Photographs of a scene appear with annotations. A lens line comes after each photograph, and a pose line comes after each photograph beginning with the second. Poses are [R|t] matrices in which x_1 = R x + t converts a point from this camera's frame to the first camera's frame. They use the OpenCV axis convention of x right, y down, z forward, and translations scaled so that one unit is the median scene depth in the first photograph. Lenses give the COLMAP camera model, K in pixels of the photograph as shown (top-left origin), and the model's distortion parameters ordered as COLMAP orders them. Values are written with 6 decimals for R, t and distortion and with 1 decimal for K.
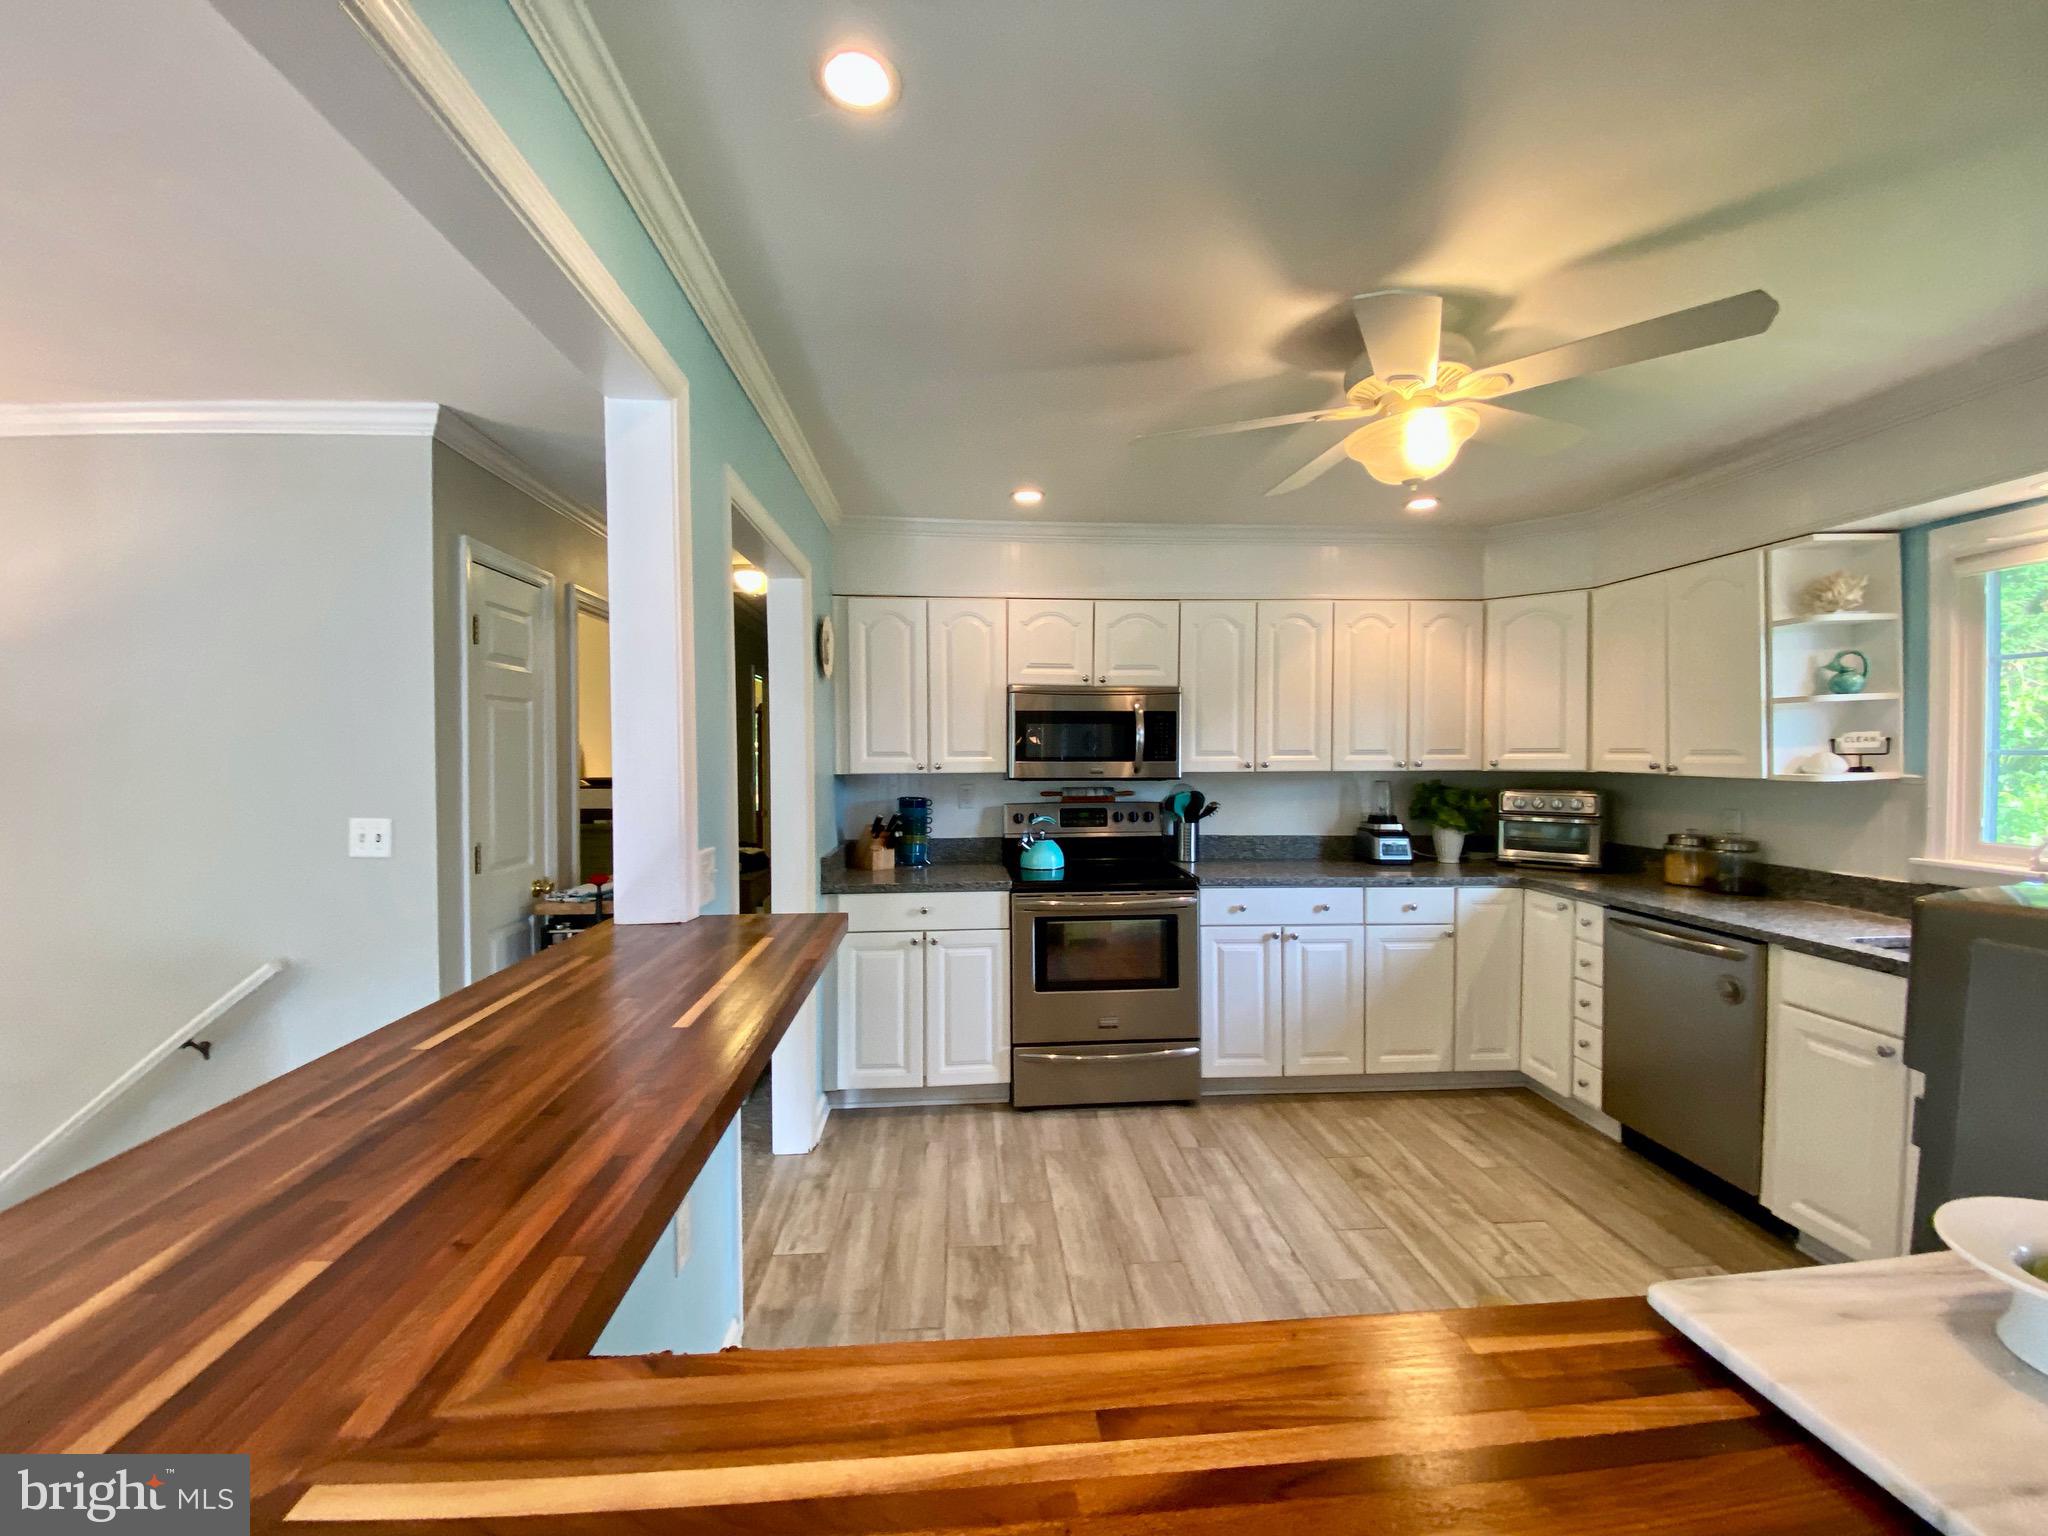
lens RADIAL K [[834.0, 0, 1011.8], [0, 834.0, 769.9], [0, 0, 1]] dist [0.024856, -0.021563]
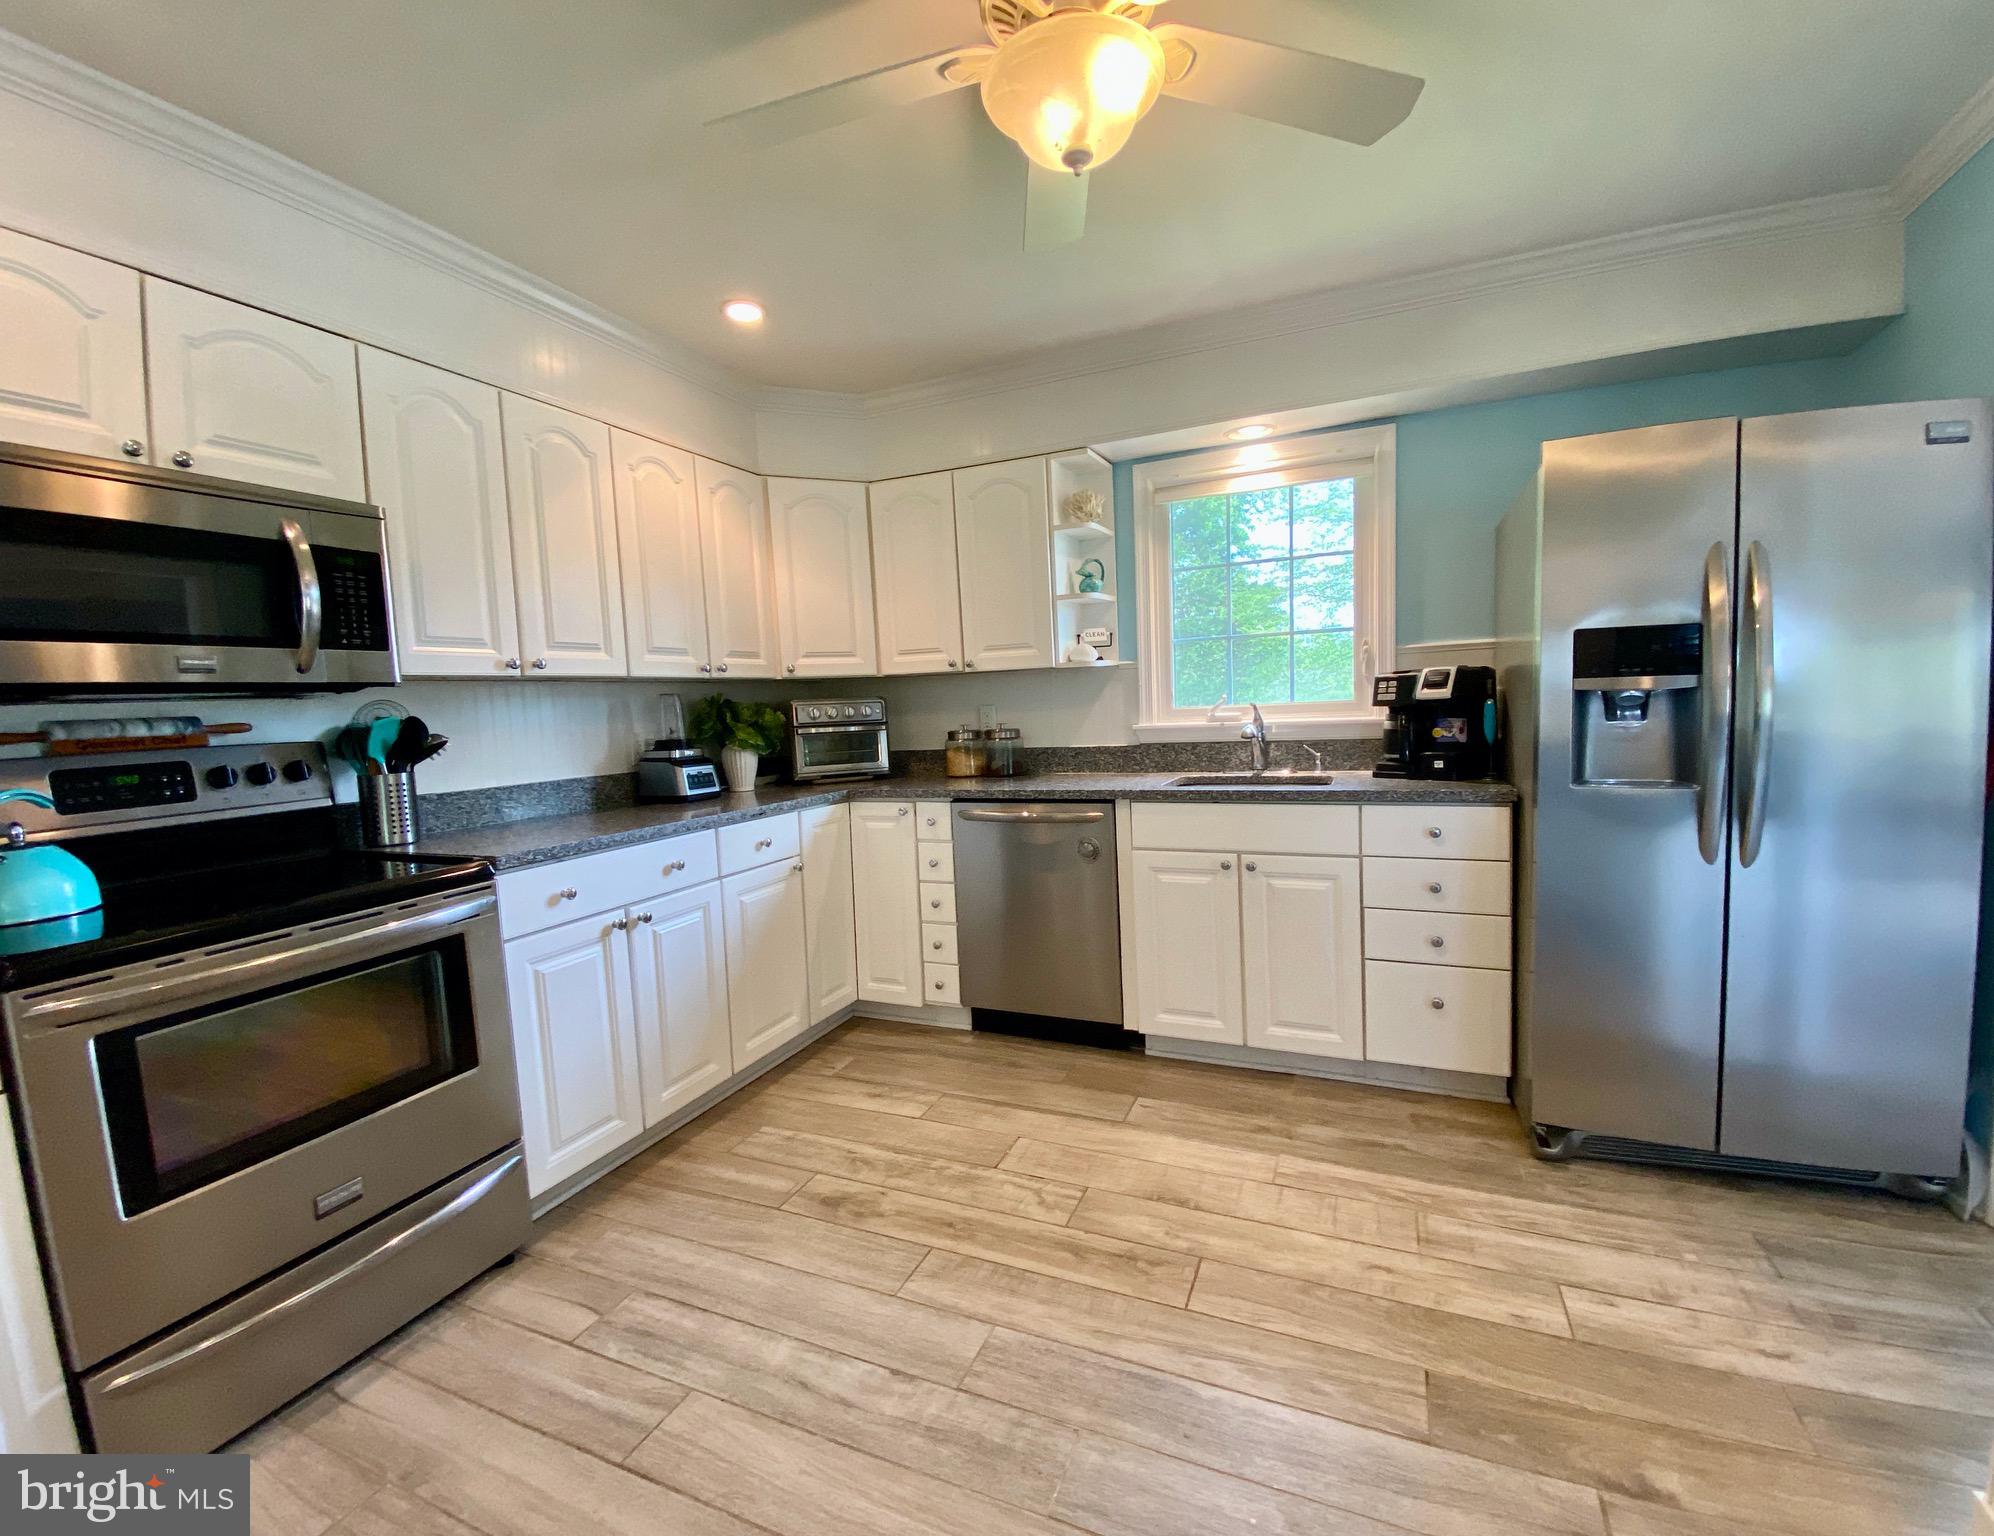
lens RADIAL K [[831.1, 0, 1010.0], [0, 831.1, 770.8], [0, 0, 1]] dist [0.021961, -0.019246]
pose [[0.443244, -0.092155, 0.891651, -0.112384], [0.058655, 0.995551, 0.073736, 0.050607], [-0.894480, 0.019617, 0.446678, 0.441386]]
